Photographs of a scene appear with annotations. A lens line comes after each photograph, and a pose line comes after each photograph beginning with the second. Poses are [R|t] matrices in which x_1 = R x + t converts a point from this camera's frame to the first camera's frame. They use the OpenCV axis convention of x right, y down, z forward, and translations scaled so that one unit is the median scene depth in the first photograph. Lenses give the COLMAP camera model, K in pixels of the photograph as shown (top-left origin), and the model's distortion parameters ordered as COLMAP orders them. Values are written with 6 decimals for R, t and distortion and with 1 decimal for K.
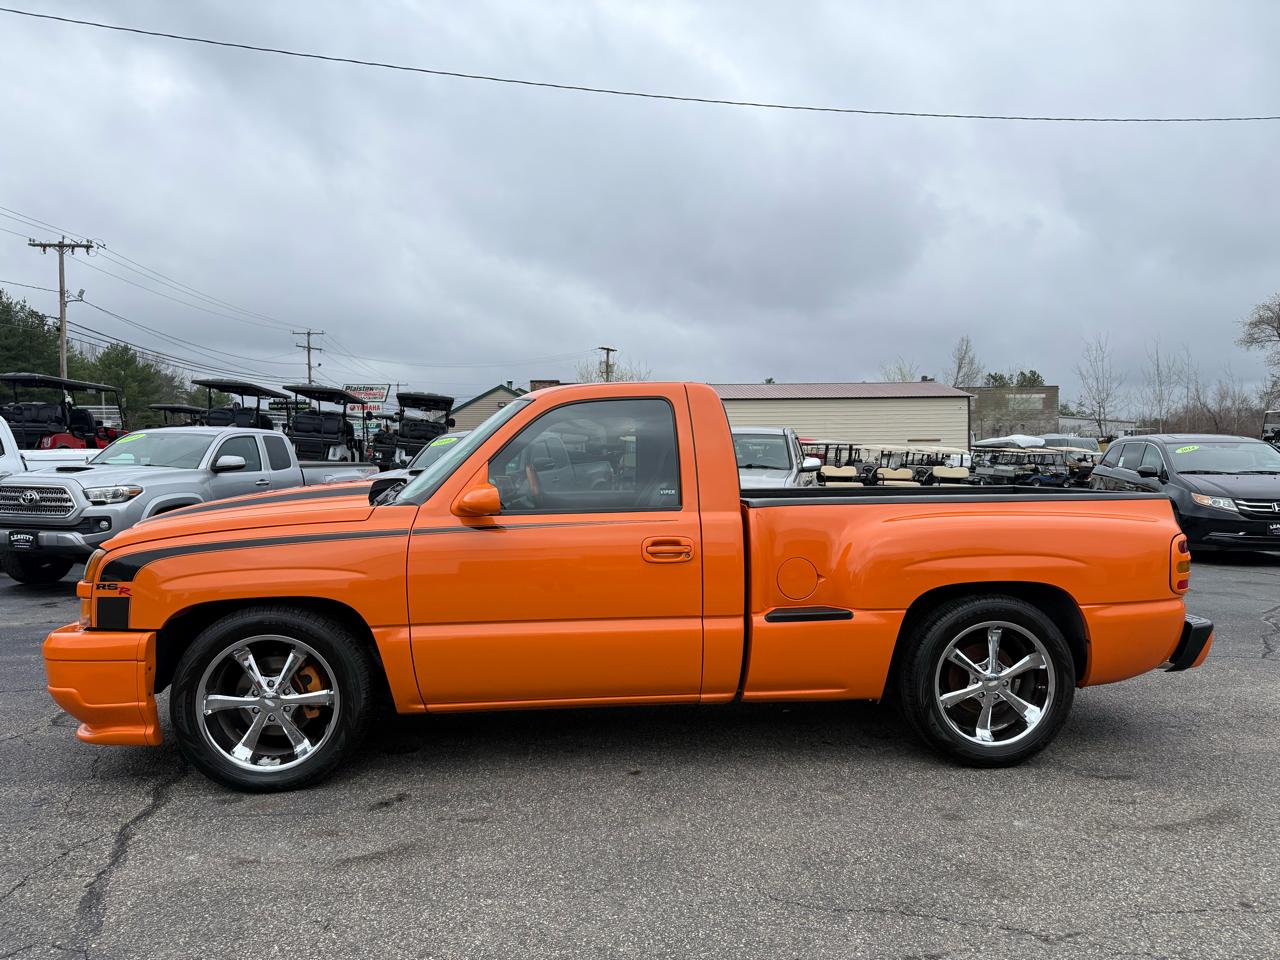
lens RADIAL K [[896.4, 0, 646.8], [0, 896.4, 480.9], [0, 0, 1]] dist [0.064788, -0.100388]
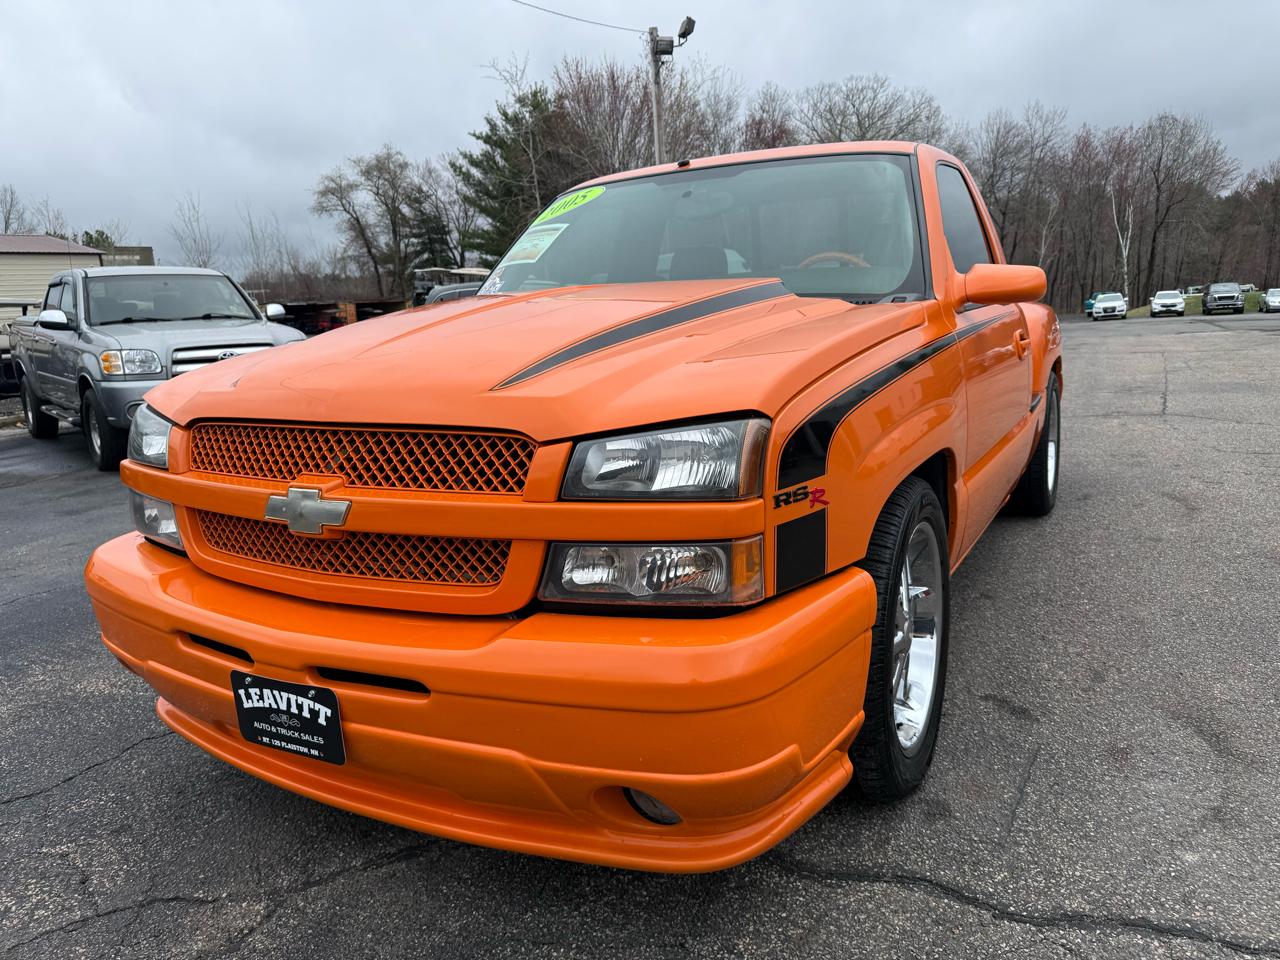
lens RADIAL K [[896.4, 0, 646.8], [0, 896.4, 480.9], [0, 0, 1]] dist [0.064788, -0.100388]
pose [[0.576317, -0.181779, 0.796753, -0.895630], [0.066161, 0.982126, 0.176215, 0.027349], [-0.814544, -0.048842, 0.578042, 0.744801]]
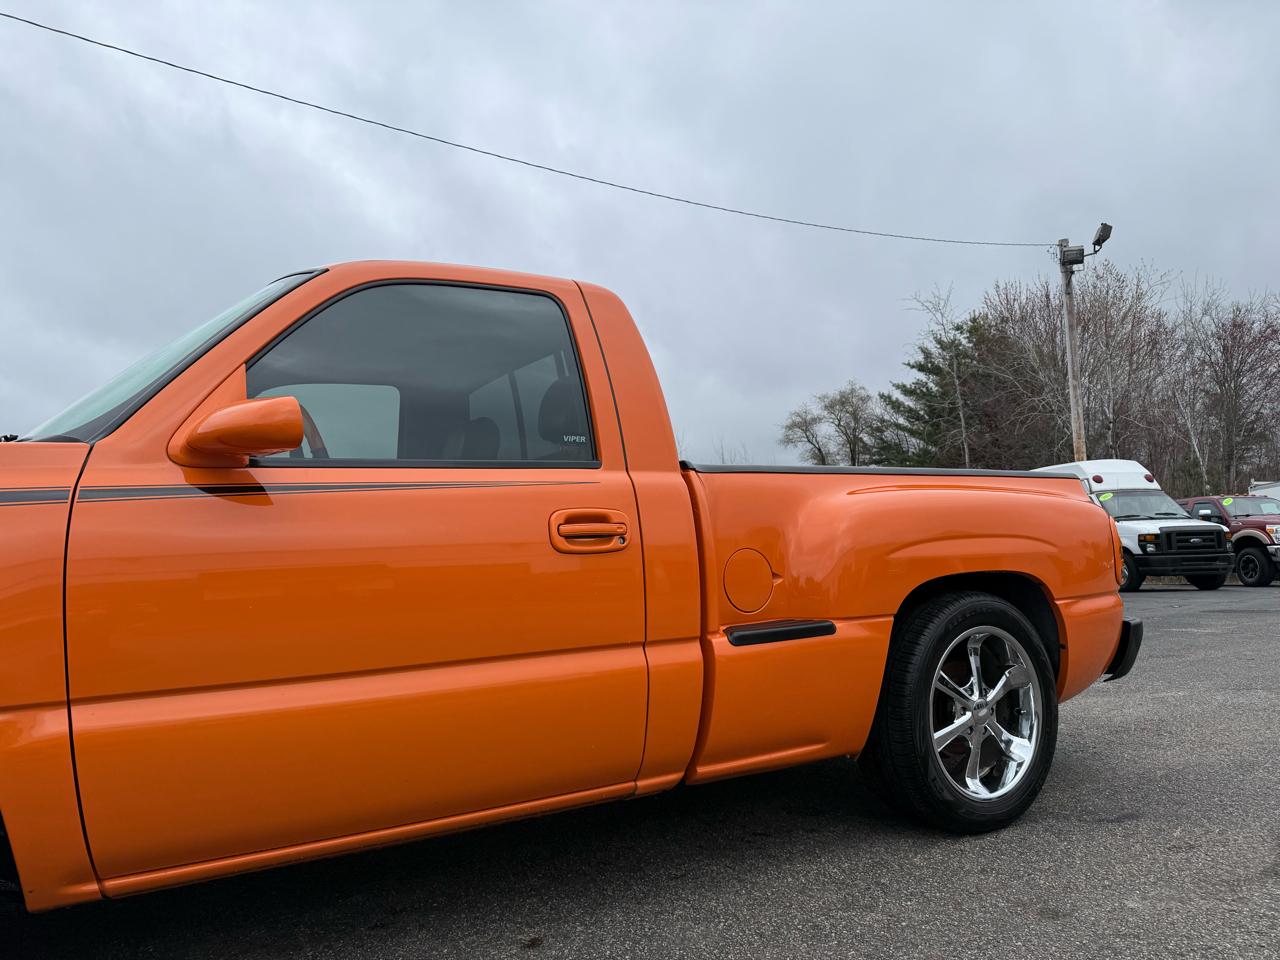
lens RADIAL K [[896.4, 0, 646.8], [0, 896.4, 480.9], [0, 0, 1]] dist [0.064788, -0.100388]
pose [[0.903526, 0.007863, 0.428462, -0.185502], [0.036629, 0.994755, -0.095499, 0.098318], [-0.426966, 0.101980, 0.898499, 0.442701]]
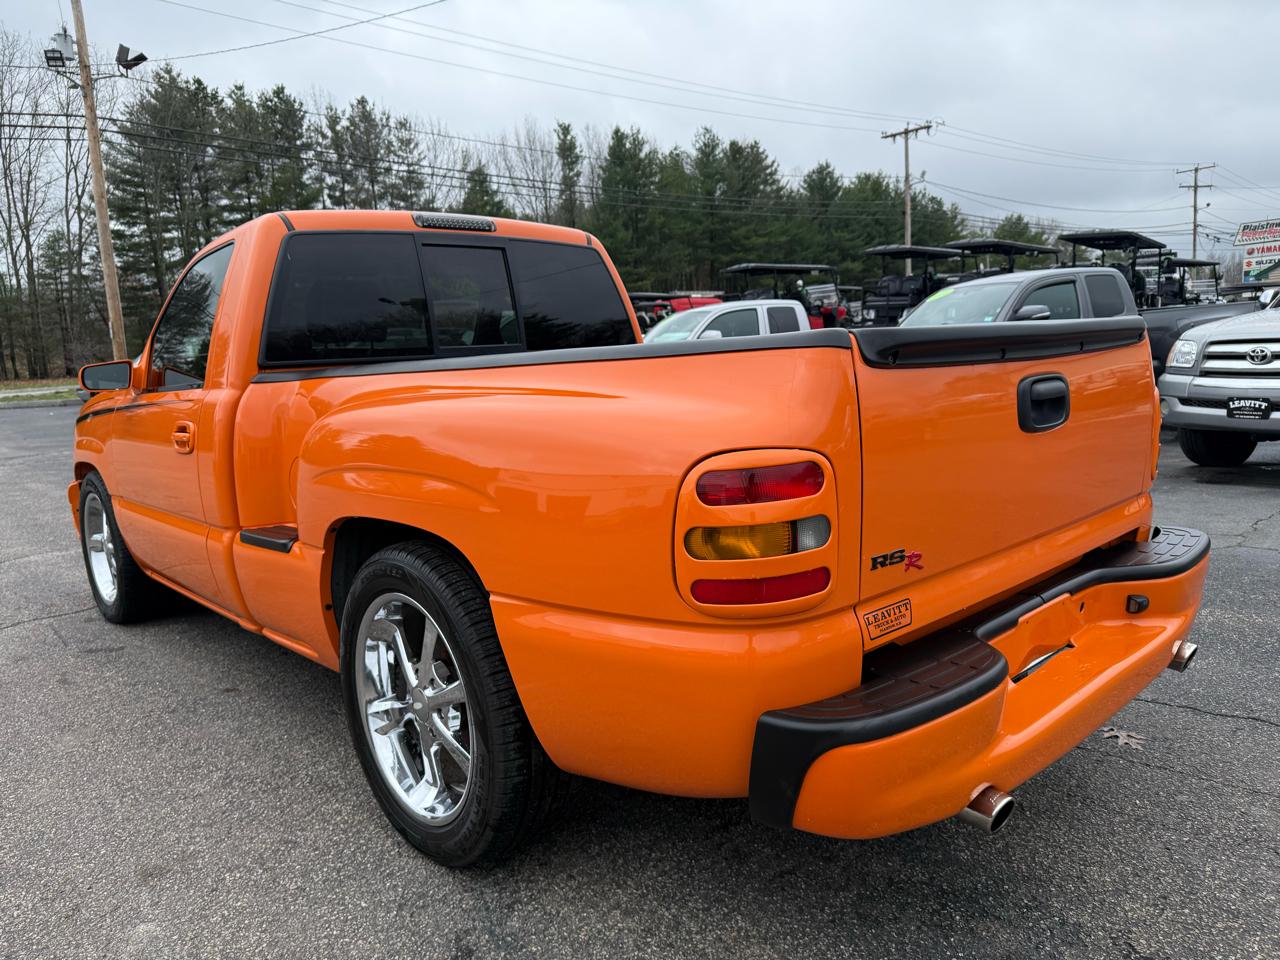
lens RADIAL K [[920.3, 0, 640.0], [0, 920.3, 480.0], [0, 0, 1]] dist [0.000632, -0.009711]
pose [[0.581951, 0.077527, -0.809520, 0.903834], [0.038605, 0.991689, 0.122726, 0.030169], [0.812307, -0.102672, 0.574122, 0.821033]]
